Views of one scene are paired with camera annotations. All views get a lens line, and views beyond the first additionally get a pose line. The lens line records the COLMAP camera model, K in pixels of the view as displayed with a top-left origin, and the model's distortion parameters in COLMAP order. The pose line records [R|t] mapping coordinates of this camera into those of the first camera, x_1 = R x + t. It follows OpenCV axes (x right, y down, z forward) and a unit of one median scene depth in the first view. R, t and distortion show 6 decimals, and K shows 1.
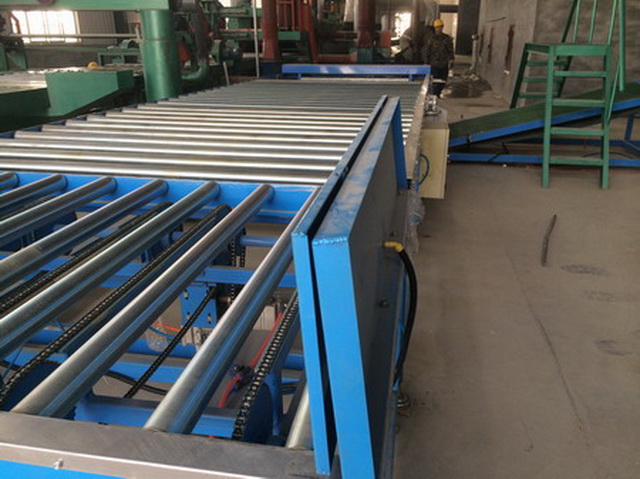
lens RADIAL K [[547.6, 0, 320.7], [0, 547.6, 235.2], [0, 0, 1]] dist [0.091262, -0.123666]
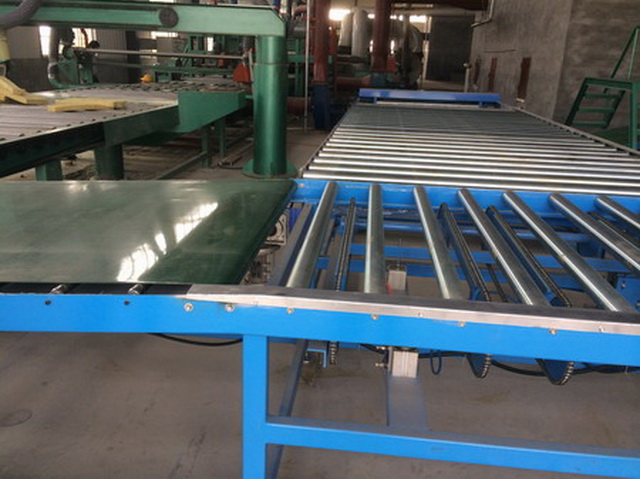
lens RADIAL K [[547.6, 0, 320.7], [0, 547.6, 235.2], [0, 0, 1]] dist [0.091262, -0.123666]
pose [[0.996092, 0.011509, 0.087567, -0.180346], [-0.008676, 0.999429, -0.032666, 0.007056], [-0.087893, 0.031778, 0.995623, -0.034372]]
